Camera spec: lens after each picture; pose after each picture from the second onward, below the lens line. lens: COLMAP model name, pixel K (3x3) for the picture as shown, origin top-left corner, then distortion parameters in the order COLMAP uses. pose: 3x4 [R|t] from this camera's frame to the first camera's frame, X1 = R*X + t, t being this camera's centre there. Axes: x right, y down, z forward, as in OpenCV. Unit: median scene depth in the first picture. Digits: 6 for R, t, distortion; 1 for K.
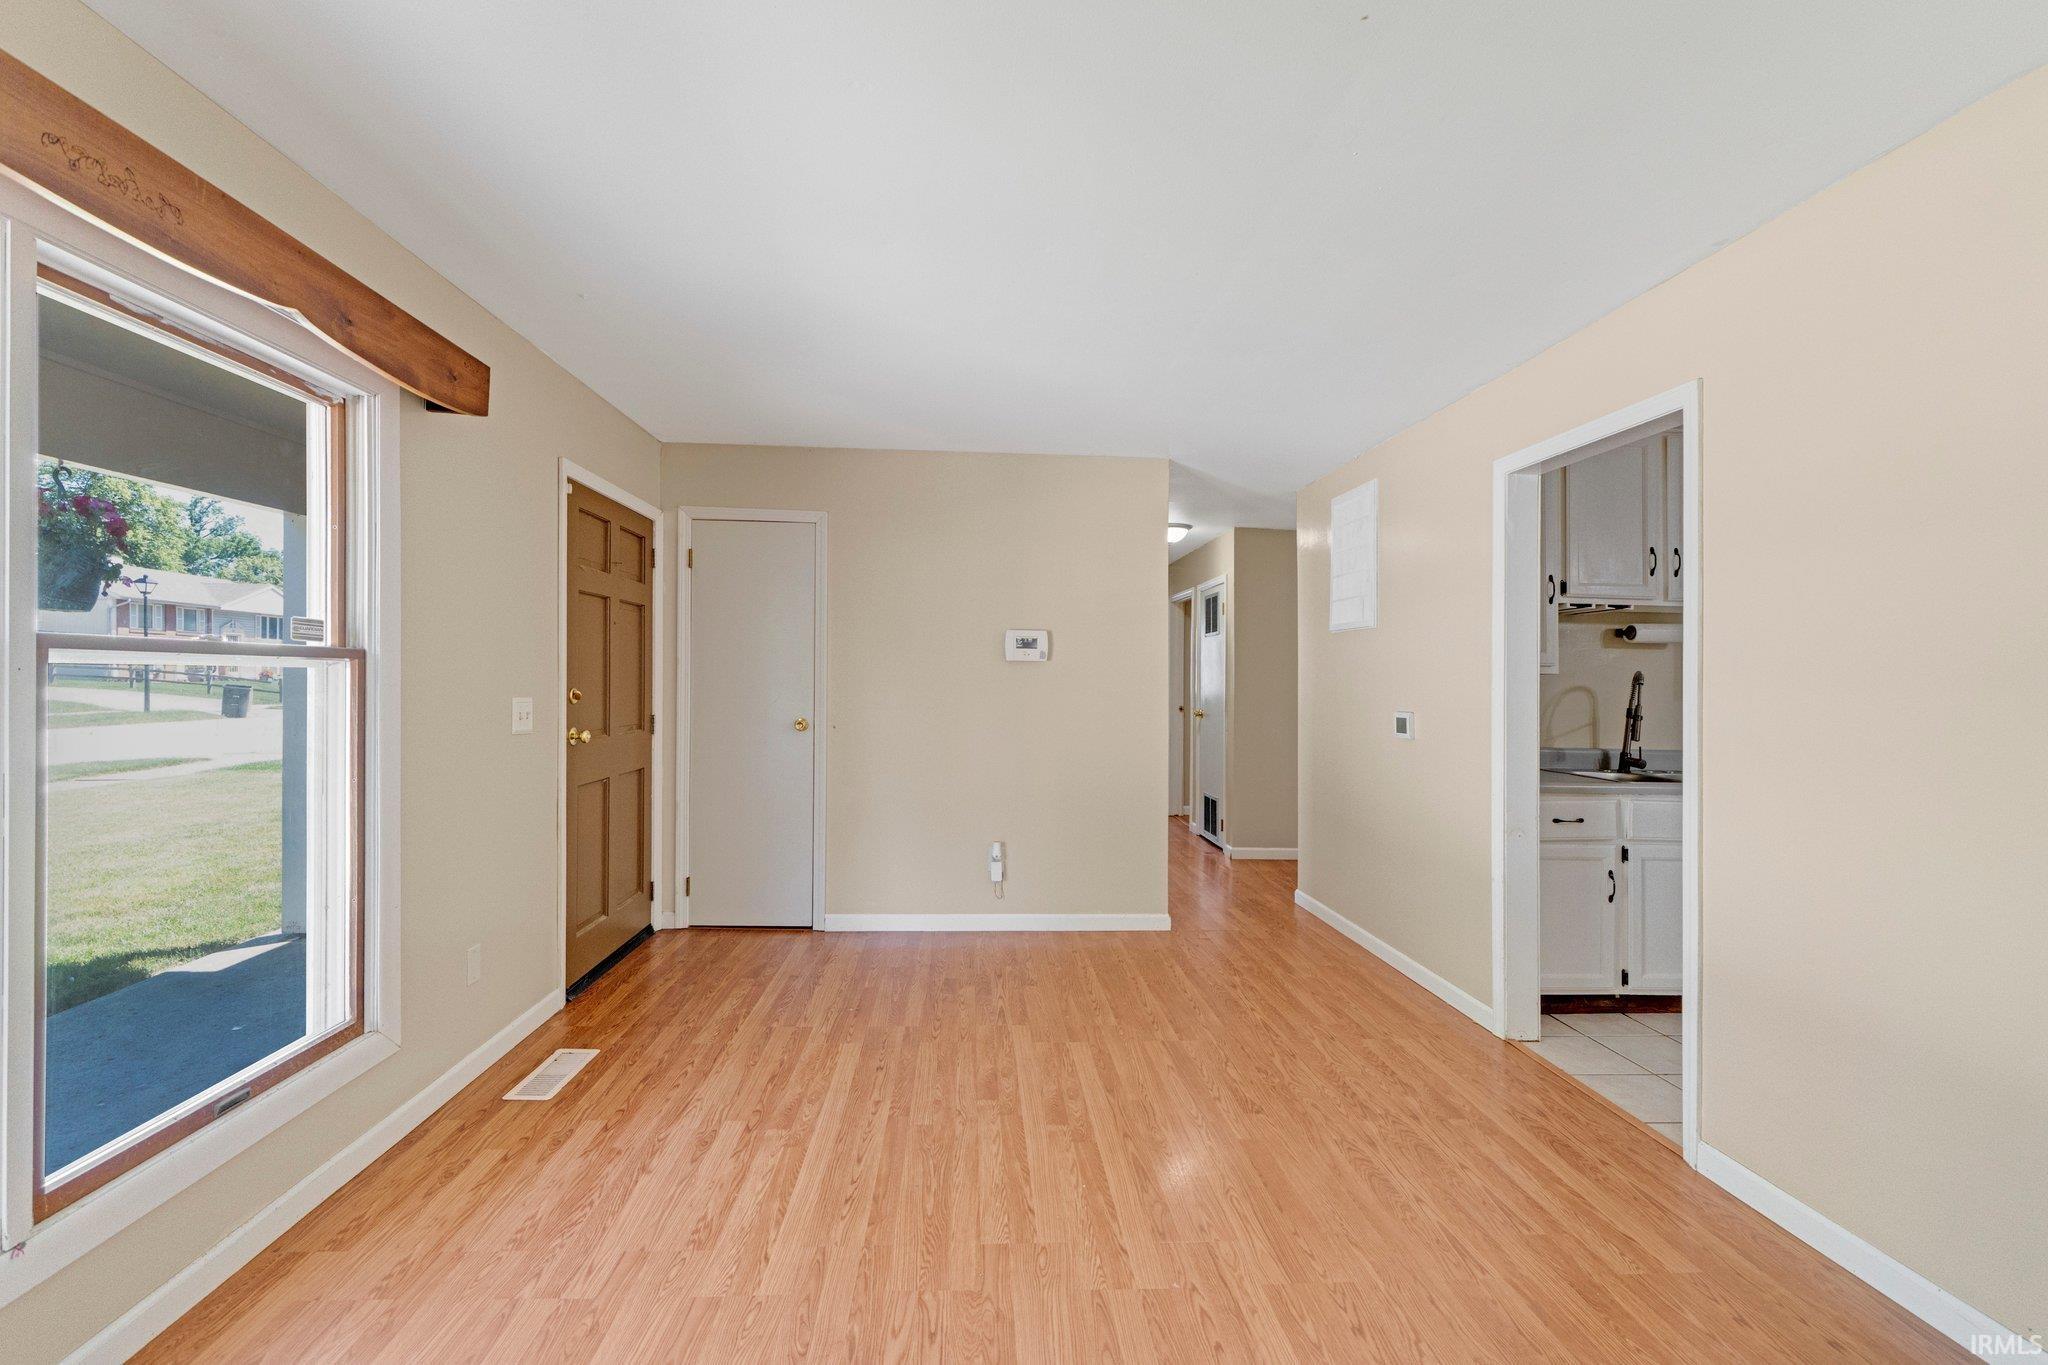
lens RADIAL K [[846.5, 0, 1008.3], [0, 846.5, 686.2], [0, 0, 1]] dist [-0.013235, 0.000607]
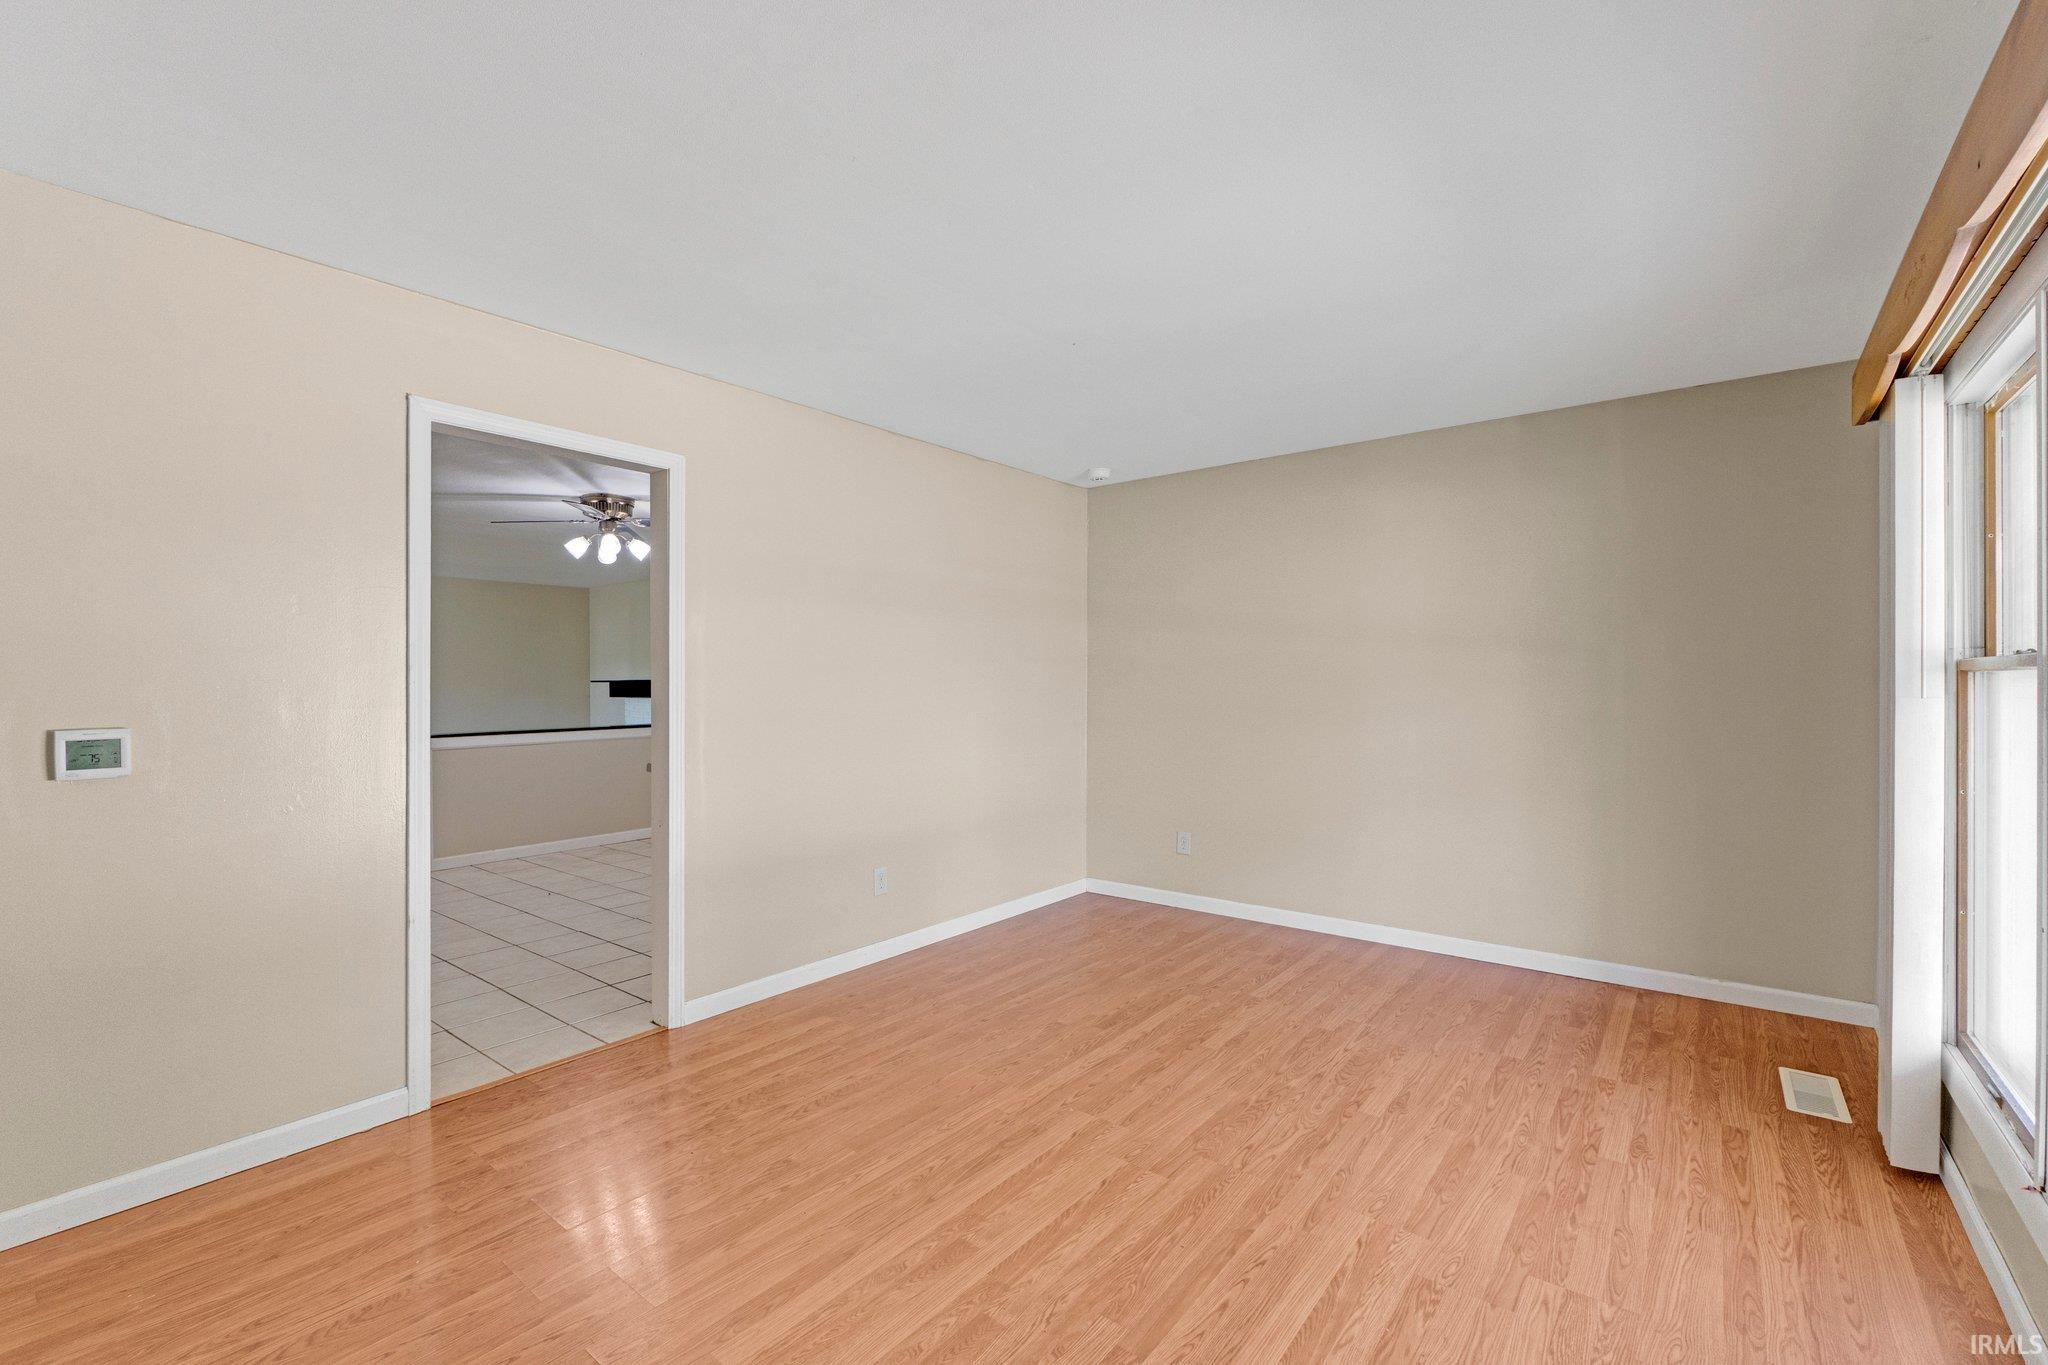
lens RADIAL K [[886.7, 0, 1026.3], [0, 886.7, 691.5], [0, 0, 1]] dist [-0.011341, -0.000125]
pose [[-0.757225, -0.024336, 0.652700, -0.448059], [-0.009333, 0.999607, 0.026442, -0.017559], [-0.653087, 0.013931, -0.757155, 1.393917]]
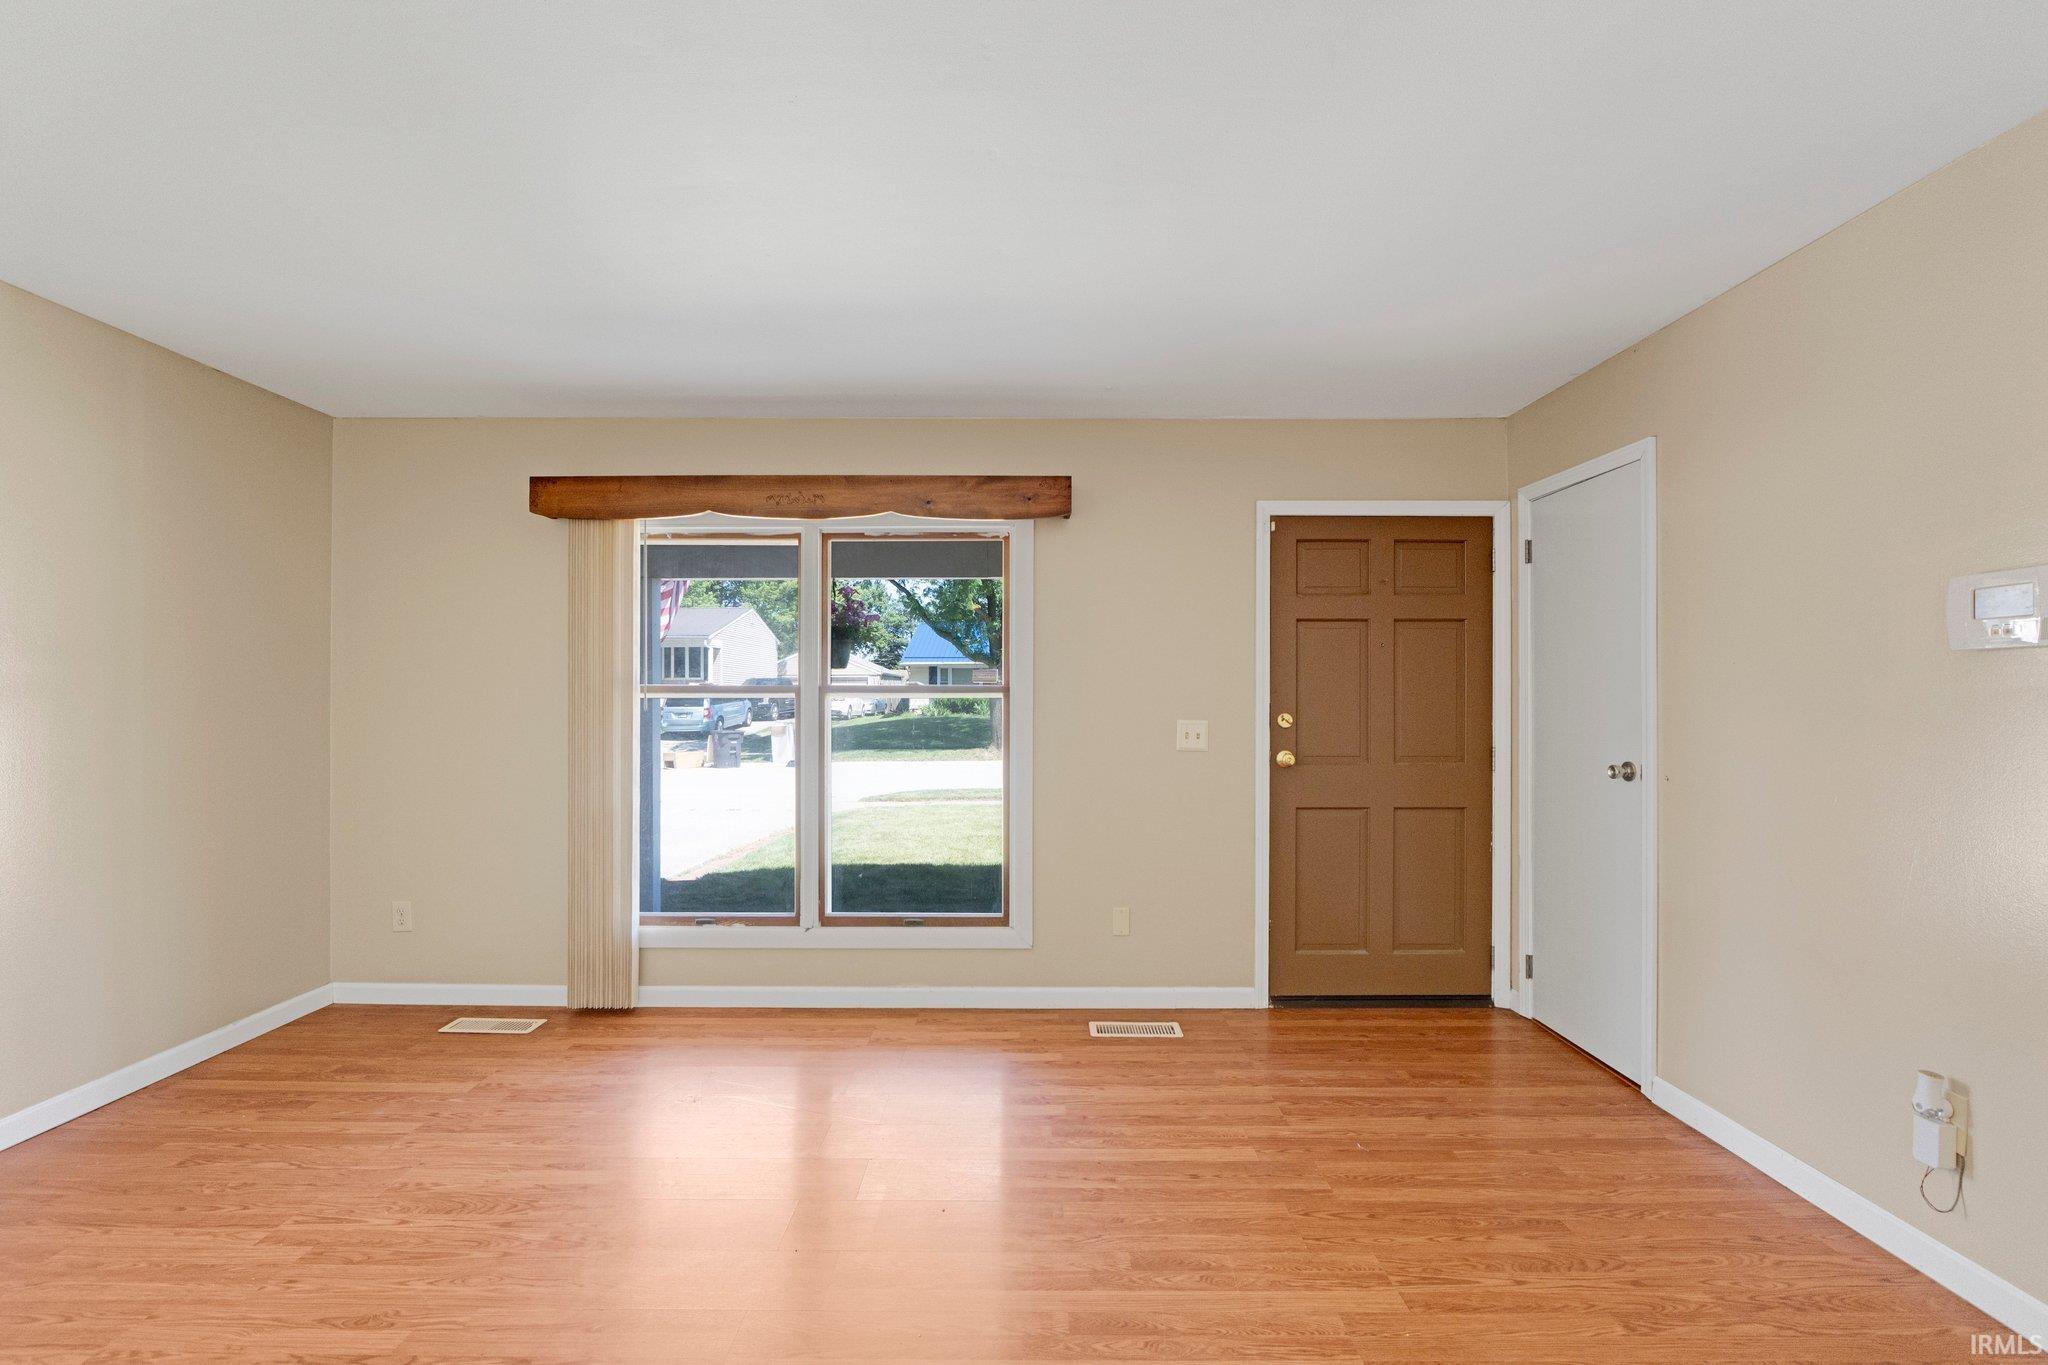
lens RADIAL K [[846.5, 0, 1021.0], [0, 846.5, 714.8], [0, 0, 1]] dist [-0.013235, 0.000607]
pose [[-0.047400, -0.002232, -0.998874, 0.670405], [-0.007241, 0.999972, -0.001891, 0.010287], [0.998850, 0.007143, -0.047415, 0.870773]]
